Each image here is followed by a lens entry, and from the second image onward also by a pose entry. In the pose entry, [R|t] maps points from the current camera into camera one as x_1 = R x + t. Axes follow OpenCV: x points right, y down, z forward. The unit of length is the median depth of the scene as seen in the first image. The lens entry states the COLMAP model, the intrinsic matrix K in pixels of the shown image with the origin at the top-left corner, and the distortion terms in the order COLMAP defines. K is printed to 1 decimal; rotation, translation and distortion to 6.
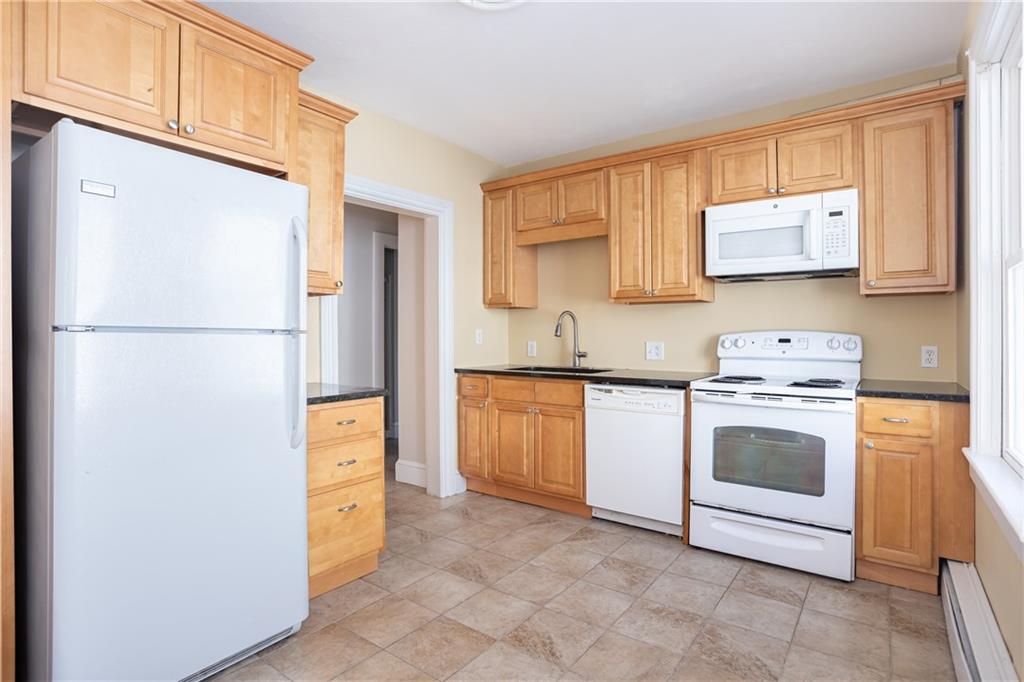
lens RADIAL K [[506.6, 0, 521.9], [0, 506.6, 333.1], [0, 0, 1]] dist [-0.033087, 0.015764]
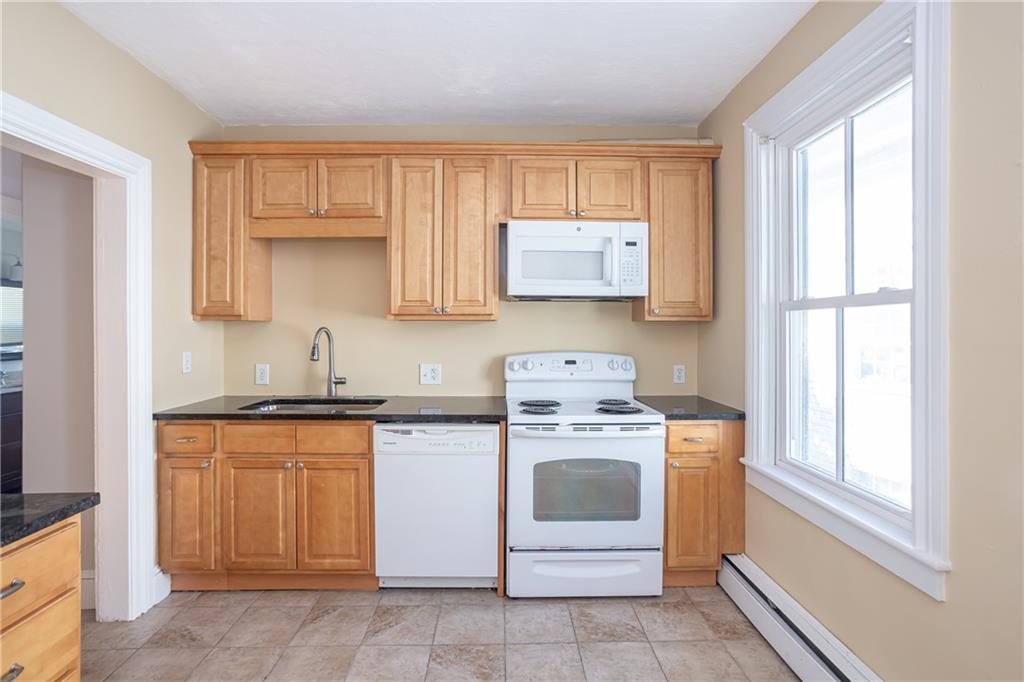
lens RADIAL K [[506.6, 0, 495.2], [0, 506.6, 327.0], [0, 0, 1]] dist [-0.033087, 0.015764]
pose [[0.809987, 0.001596, 0.586446, -0.196163], [-0.000369, 0.999997, -0.002213, -0.053665], [-0.586448, 0.001576, 0.809985, 0.269371]]
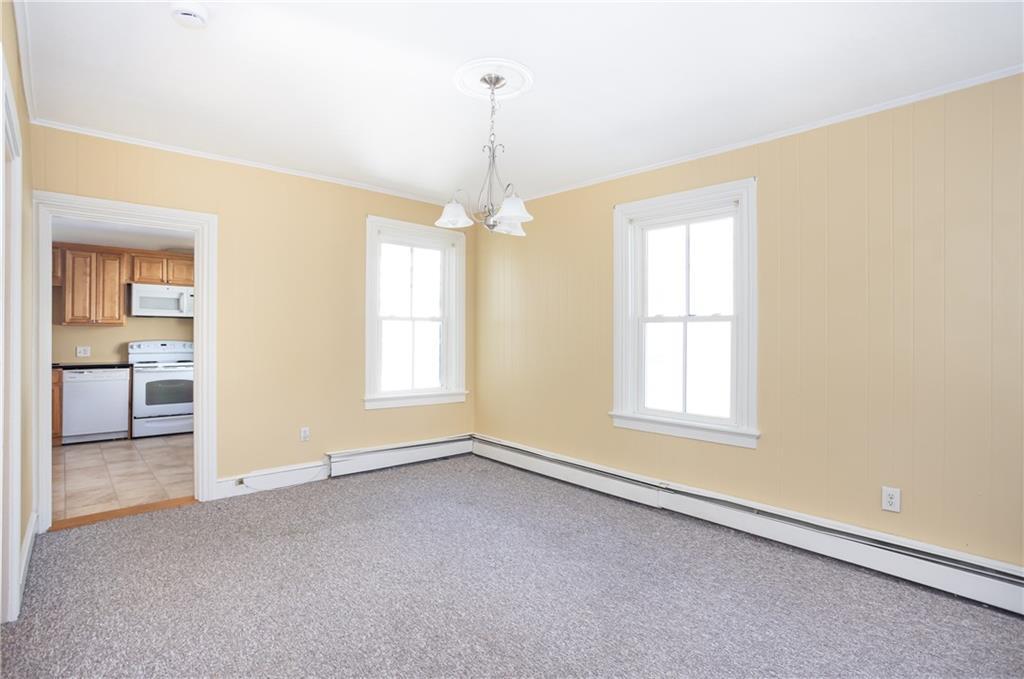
lens RADIAL K [[506.6, 0, 503.1], [0, 506.6, 332.4], [0, 0, 1]] dist [-0.033087, 0.015764]
pose [[0.218268, 0.005539, 0.975873, -1.374278], [-0.002852, 0.999983, -0.005038, -0.033904], [-0.975885, -0.001684, 0.218280, -1.011195]]
